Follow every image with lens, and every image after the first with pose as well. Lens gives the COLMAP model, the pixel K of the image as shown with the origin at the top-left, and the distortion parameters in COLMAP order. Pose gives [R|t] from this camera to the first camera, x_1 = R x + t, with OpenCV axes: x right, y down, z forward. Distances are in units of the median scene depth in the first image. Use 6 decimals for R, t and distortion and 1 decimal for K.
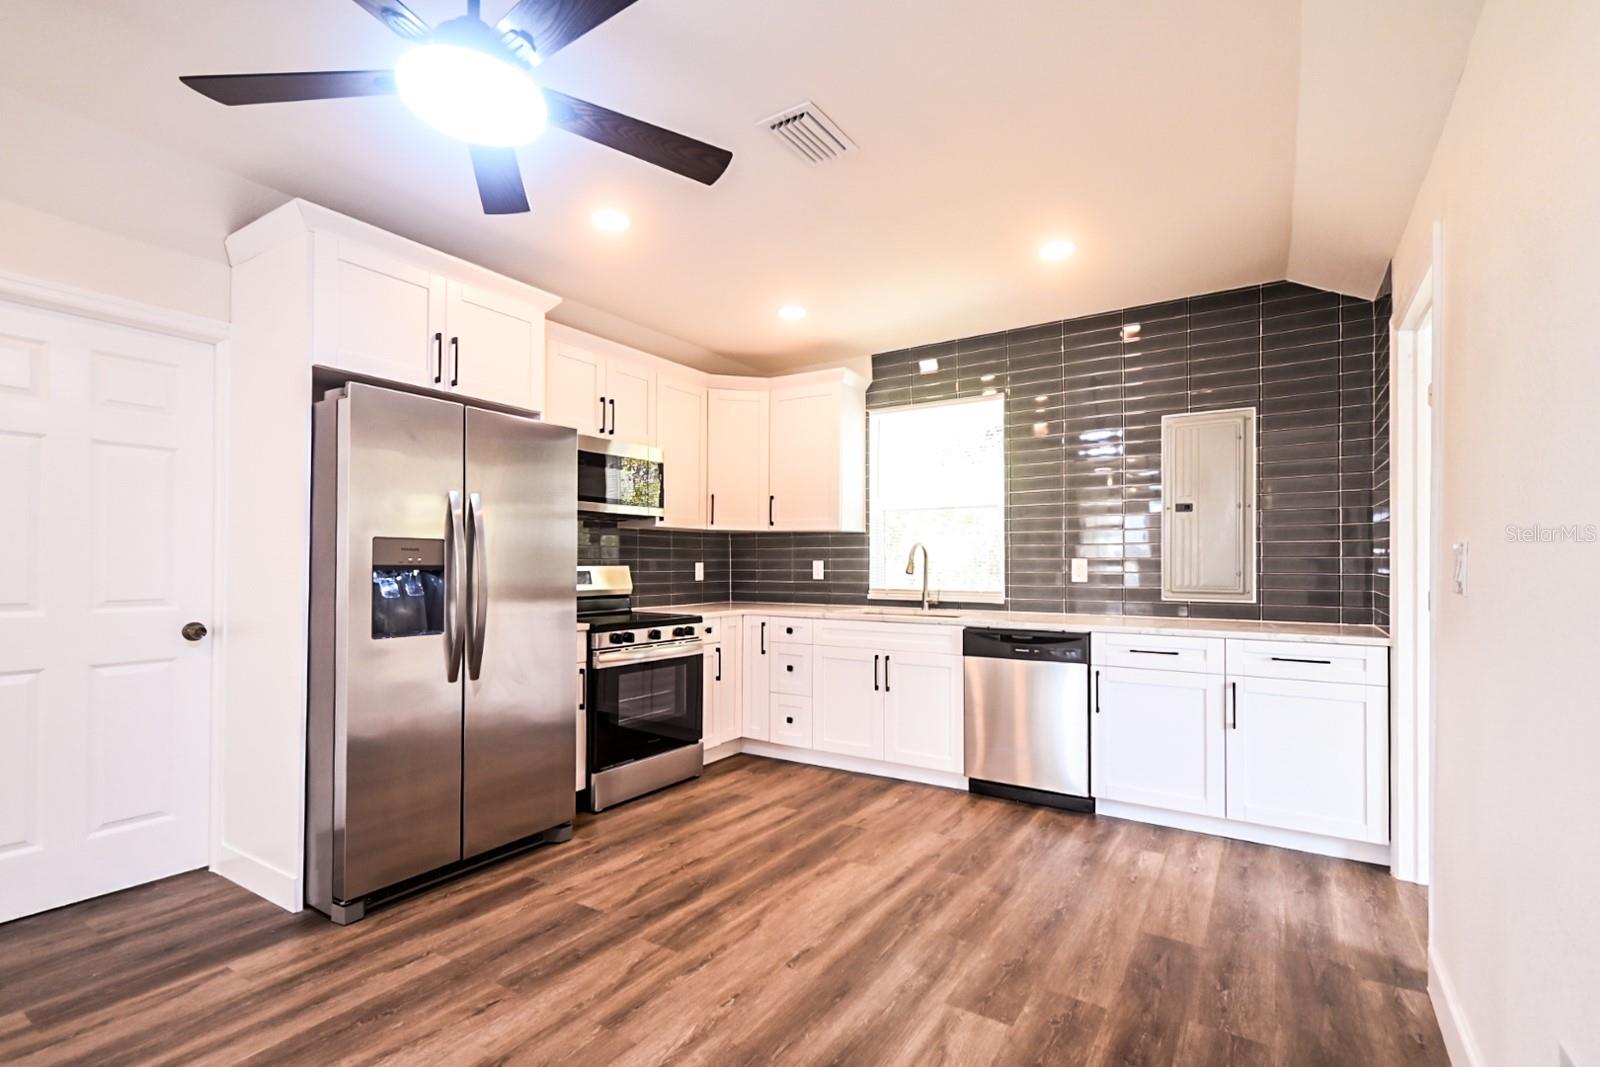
lens RADIAL K [[725.5, 0, 822.4], [0, 725.5, 546.2], [0, 0, 1]] dist [-0.000245, -0.000252]
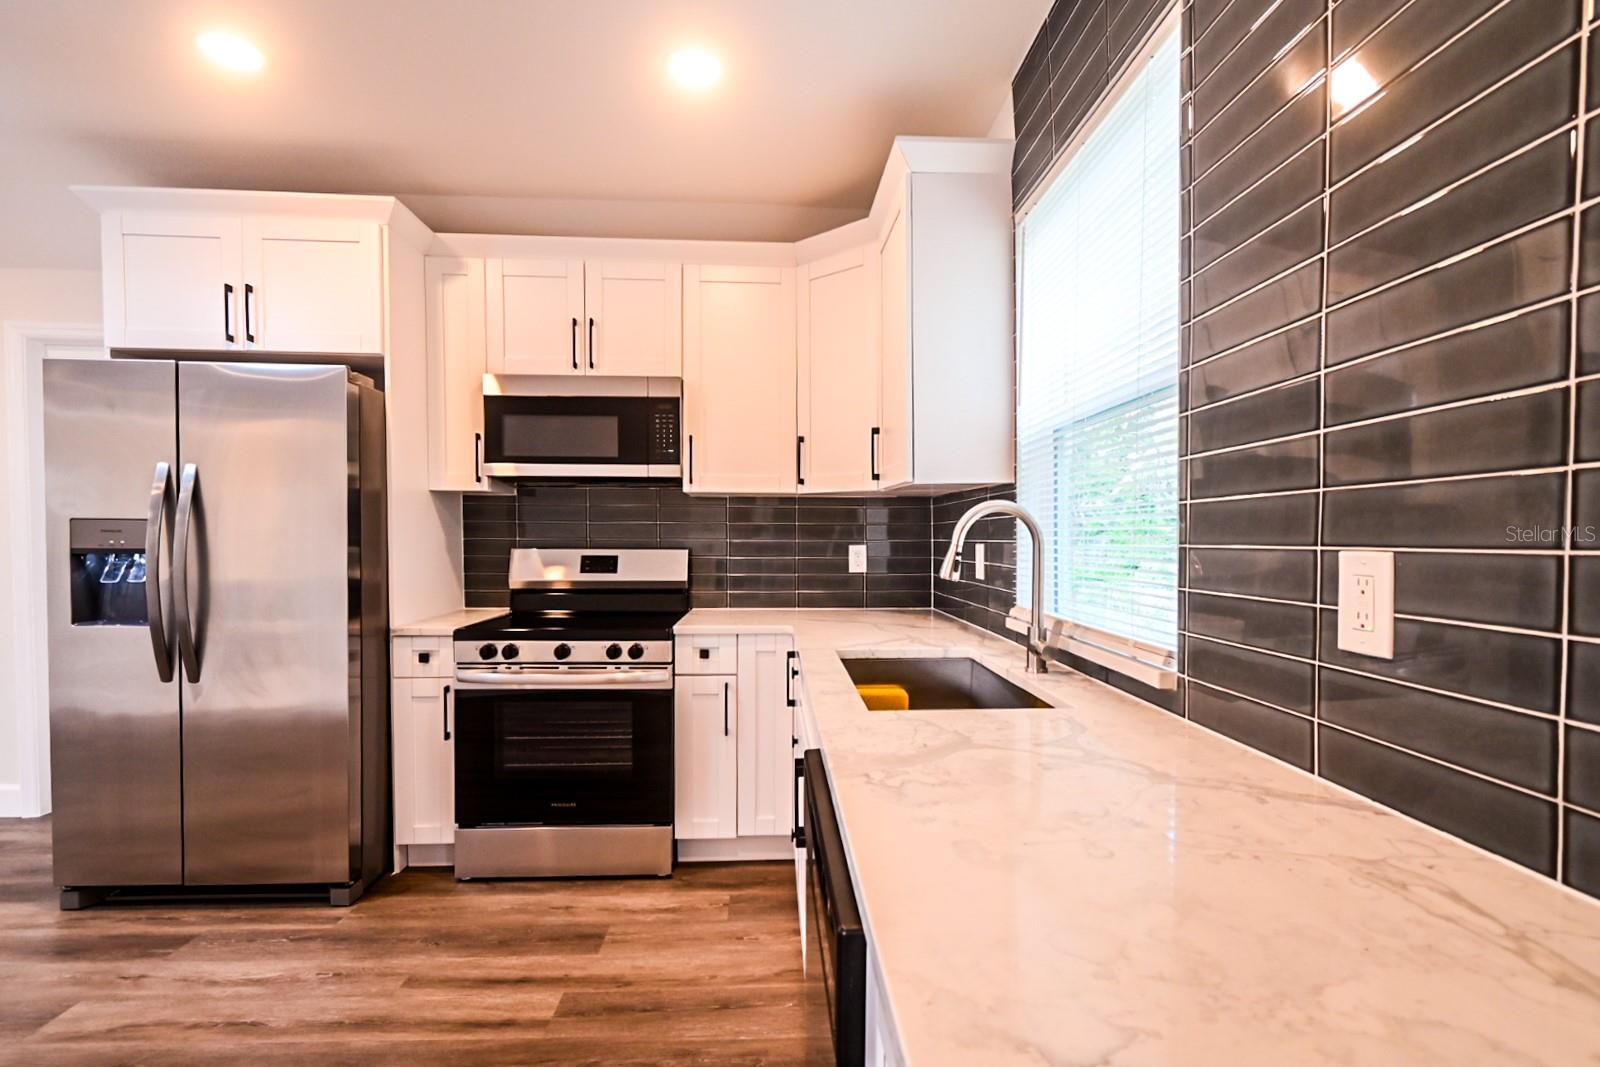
lens RADIAL K [[746.7, 0, 801.4], [0, 746.7, 558.8], [0, 0, 1]] dist [-0.001174, -0.000659]
pose [[0.578758, 0.024530, -0.815131, 0.540276], [0.015263, 0.999047, 0.040902, 0.010786], [0.815357, -0.036114, 0.577831, 0.903187]]
